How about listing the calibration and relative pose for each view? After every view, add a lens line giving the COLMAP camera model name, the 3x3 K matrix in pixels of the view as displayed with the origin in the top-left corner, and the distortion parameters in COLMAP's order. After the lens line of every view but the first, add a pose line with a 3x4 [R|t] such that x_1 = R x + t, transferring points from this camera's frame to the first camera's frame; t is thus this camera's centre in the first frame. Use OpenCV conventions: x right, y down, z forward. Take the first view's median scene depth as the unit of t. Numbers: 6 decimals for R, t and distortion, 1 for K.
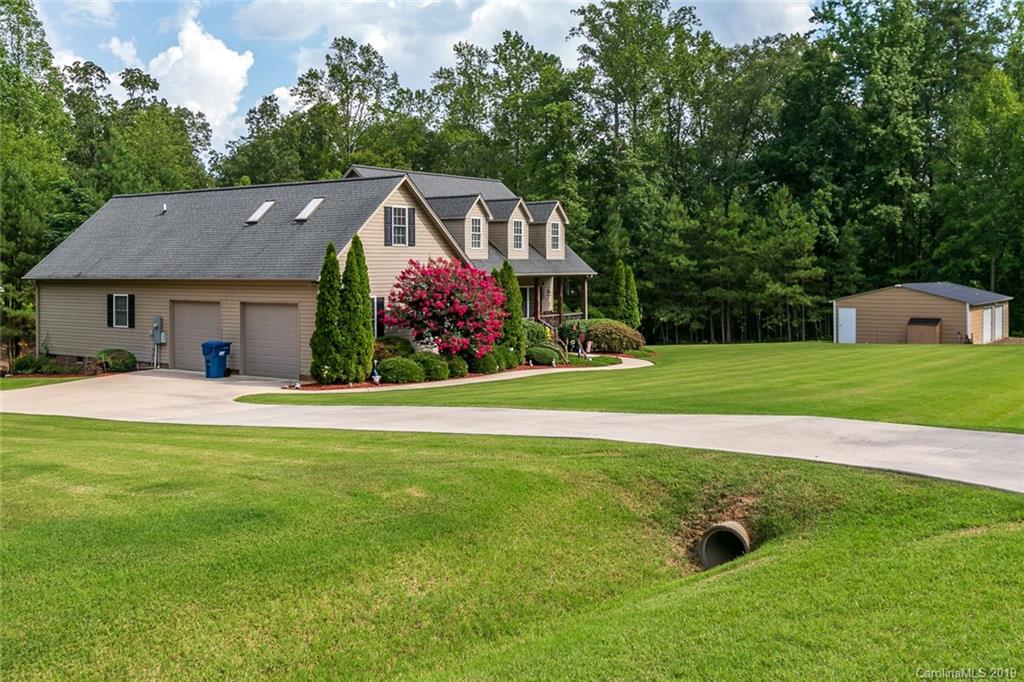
lens RADIAL K [[1027.4, 0, 512.7], [0, 1027.4, 252.4], [0, 0, 1]] dist [-0.026600, -0.017561]
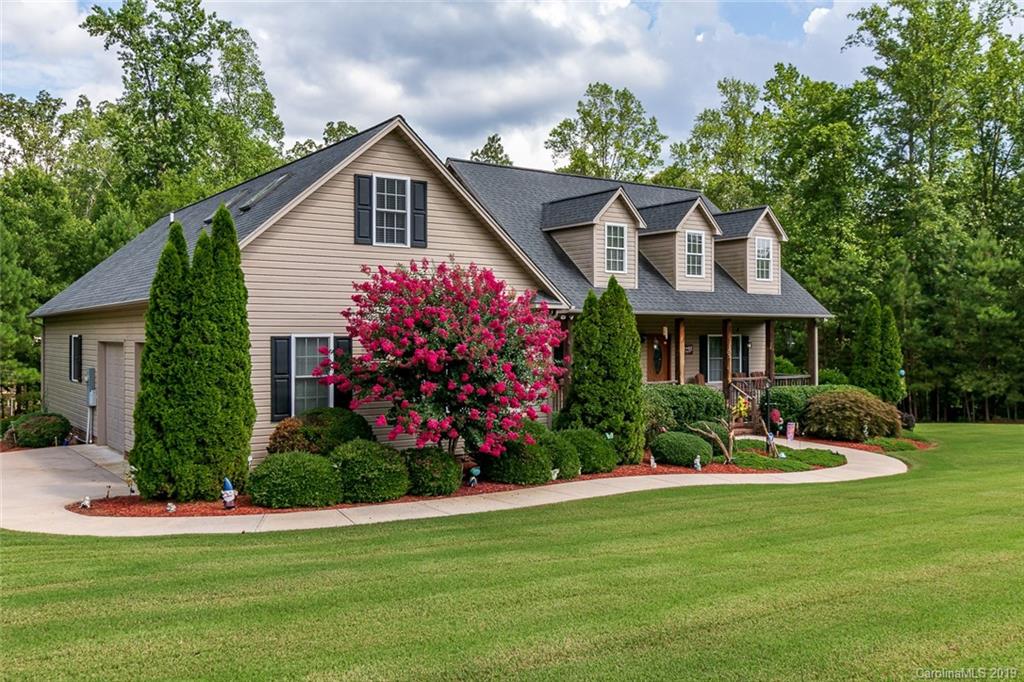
lens RADIAL K [[906.4, 0, 507.2], [0, 906.4, 325.0], [0, 0, 1]] dist [0.003426, 0.011077]
pose [[0.941839, 0.000661, -0.336065, 0.078991], [0.000458, 0.999995, 0.003250, 0.023853], [0.336065, -0.003215, 0.941833, 0.374184]]
